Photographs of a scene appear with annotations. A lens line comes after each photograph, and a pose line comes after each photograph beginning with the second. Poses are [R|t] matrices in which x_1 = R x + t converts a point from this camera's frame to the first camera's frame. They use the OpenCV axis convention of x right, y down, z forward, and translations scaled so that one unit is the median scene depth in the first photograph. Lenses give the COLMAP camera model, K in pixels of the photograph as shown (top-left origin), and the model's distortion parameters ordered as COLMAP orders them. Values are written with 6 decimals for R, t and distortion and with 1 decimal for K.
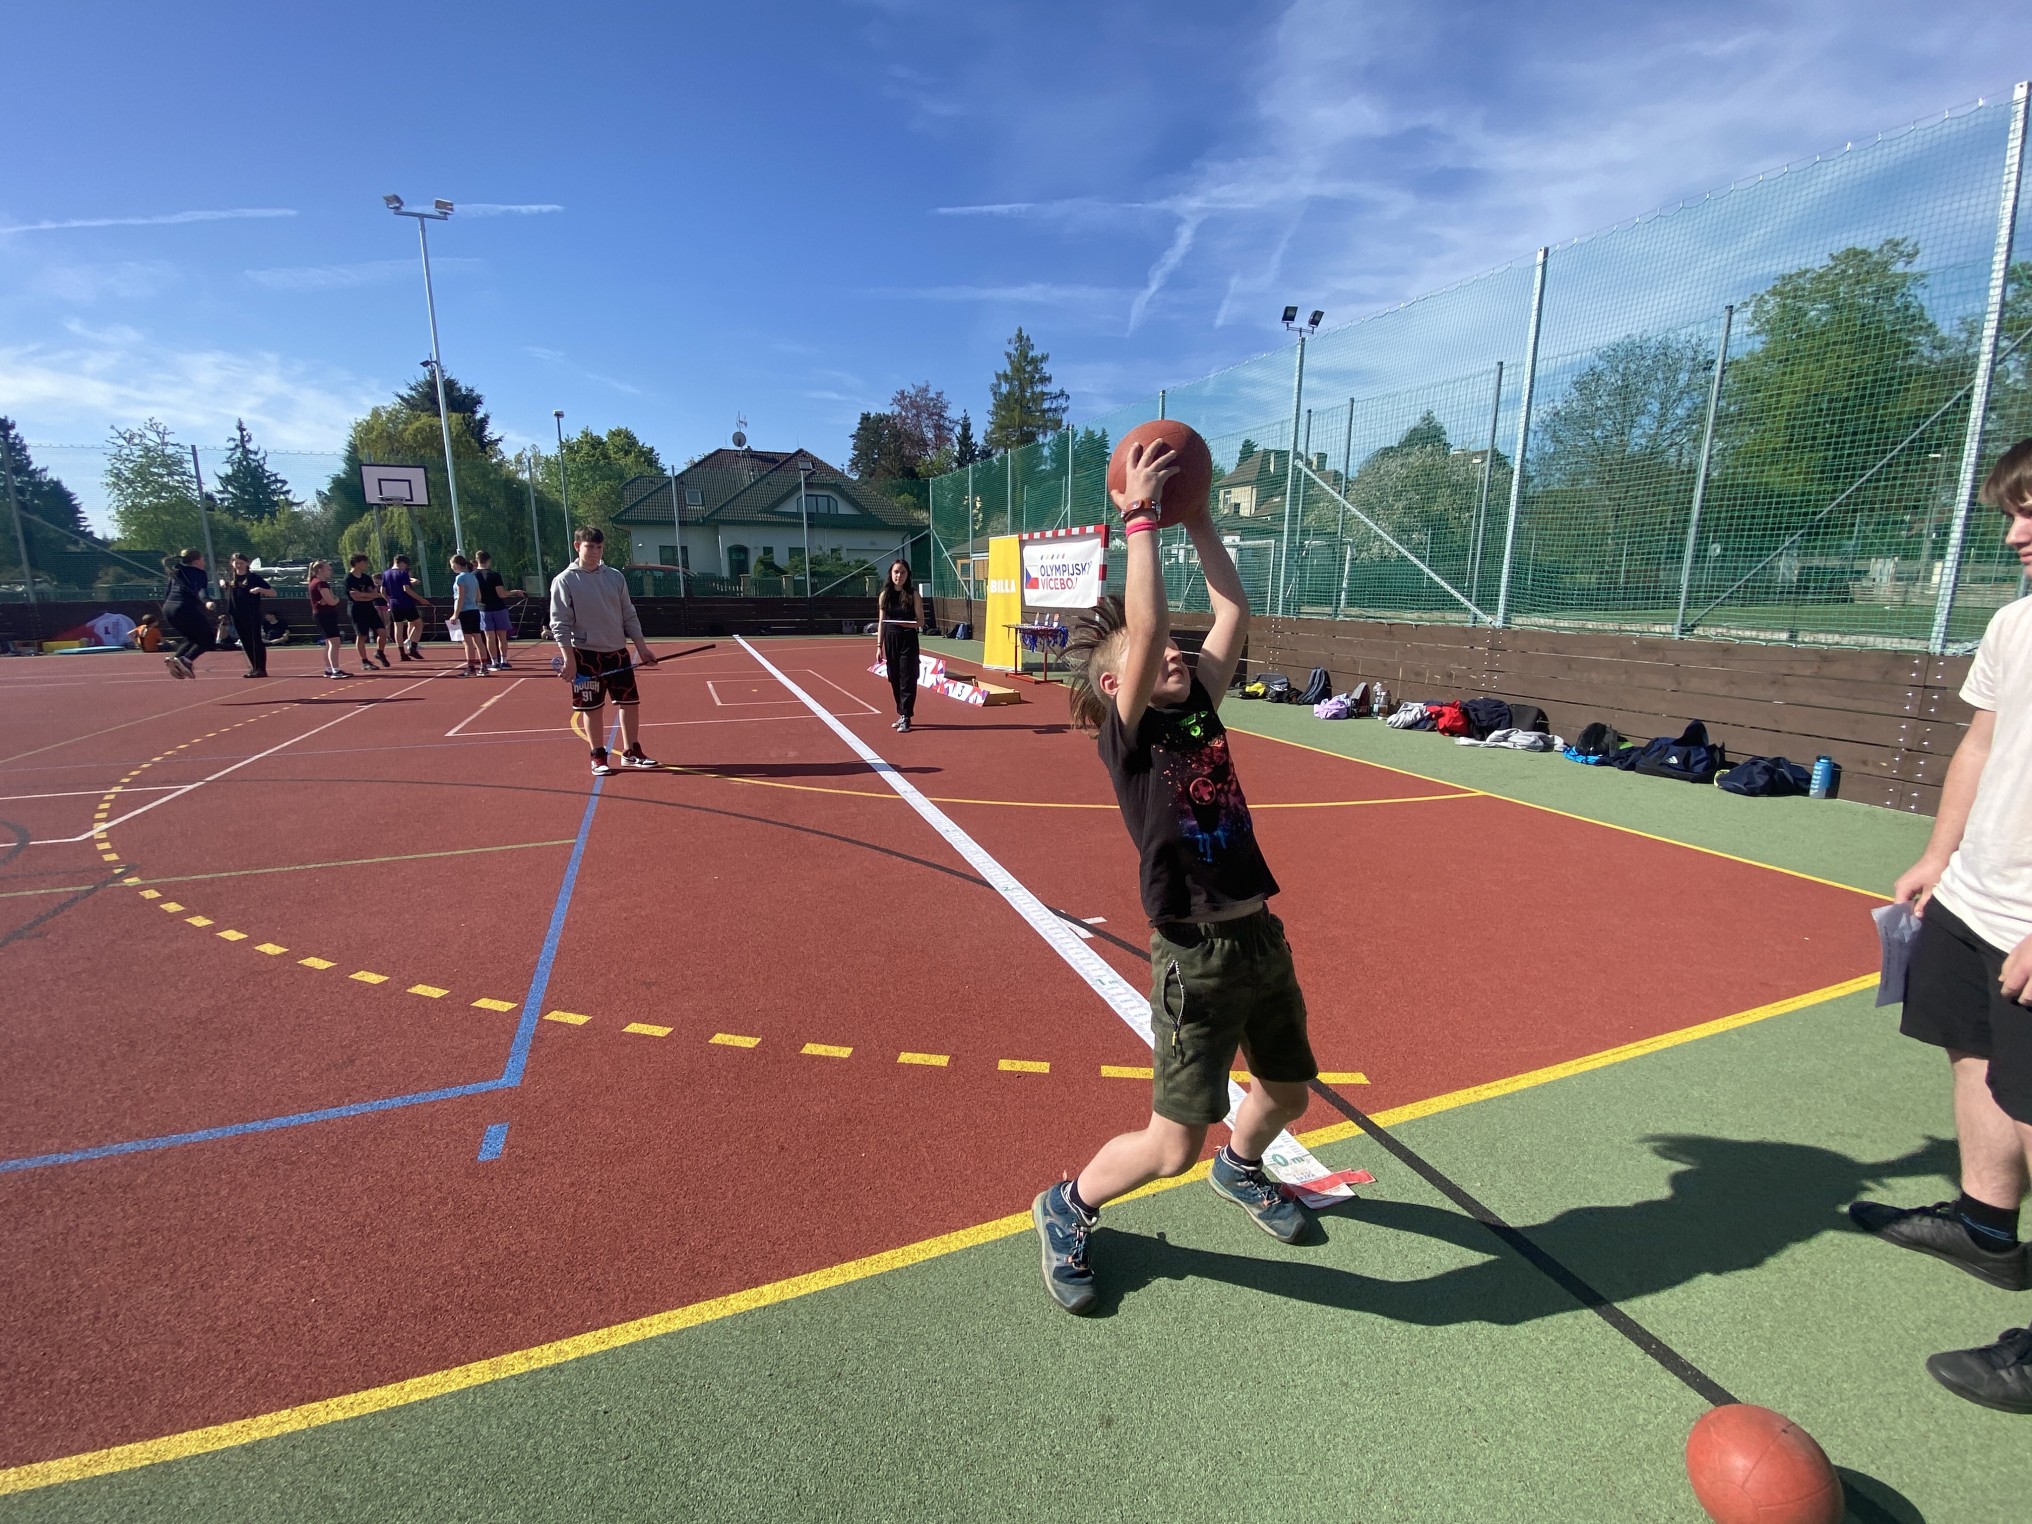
lens RADIAL K [[878.6, 0, 1016.0], [0, 878.6, 762.0], [0, 0, 1]] dist [0.000833, -0.014355]
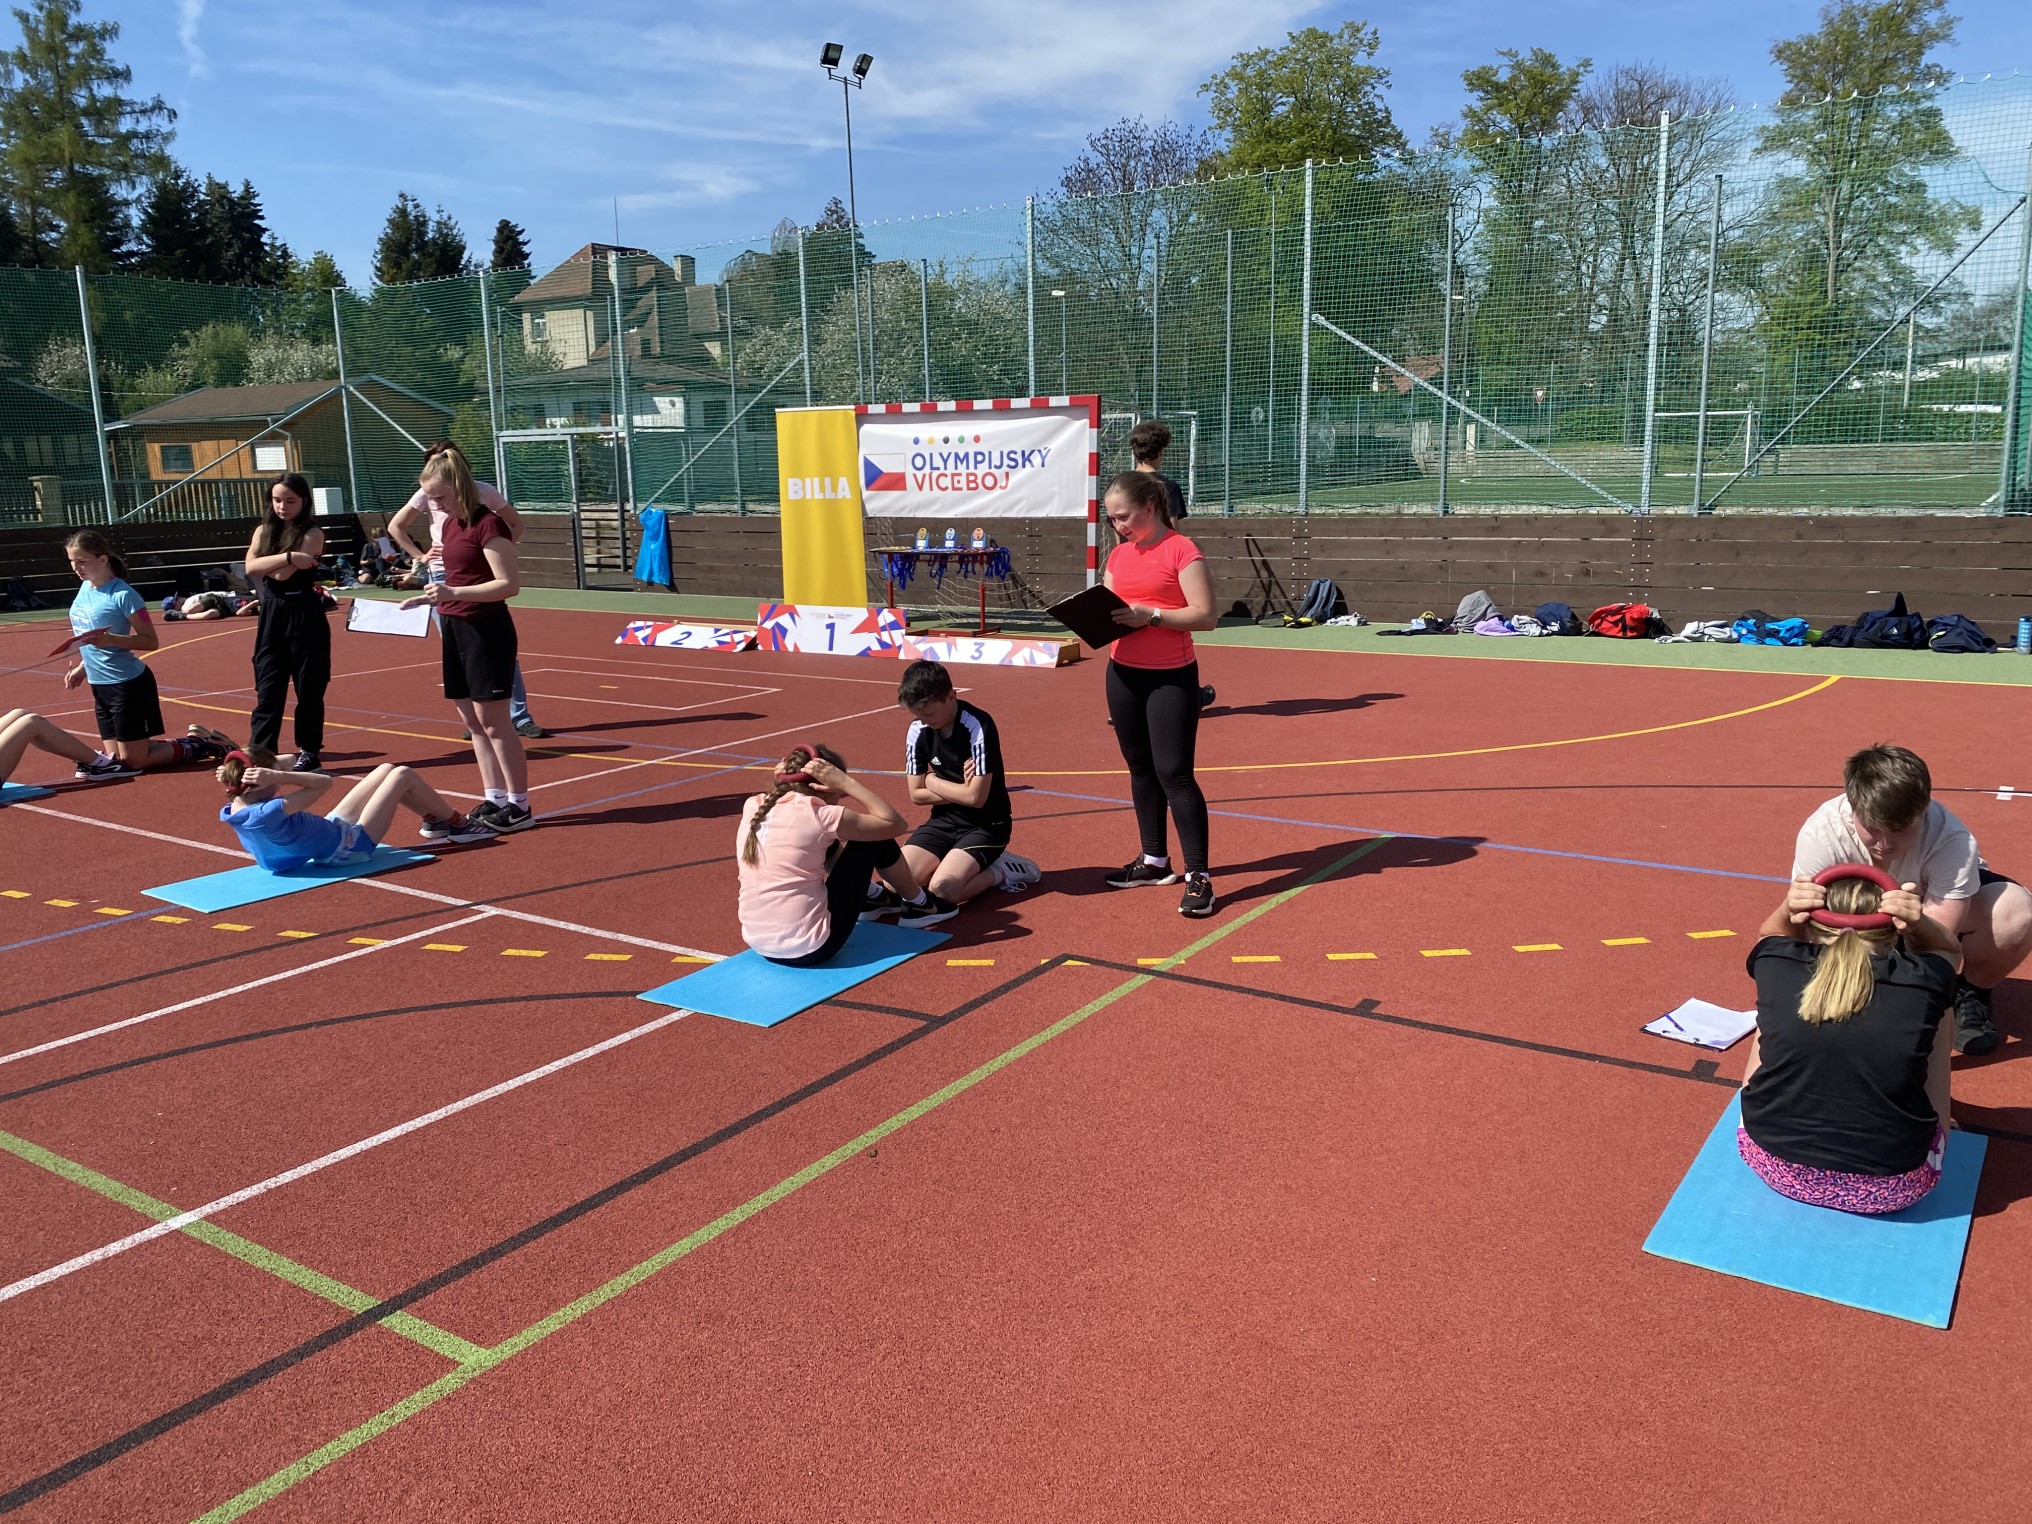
lens RADIAL K [[1509.9, 0, 1016.0], [0, 1509.9, 762.0], [0, 0, 1]] dist [0.058067, -0.065021]
pose [[0.823545, -0.126395, 0.552990, -0.123205], [0.131827, 0.990814, 0.030142, -0.004408], [-0.551720, 0.048076, 0.832643, 0.006278]]
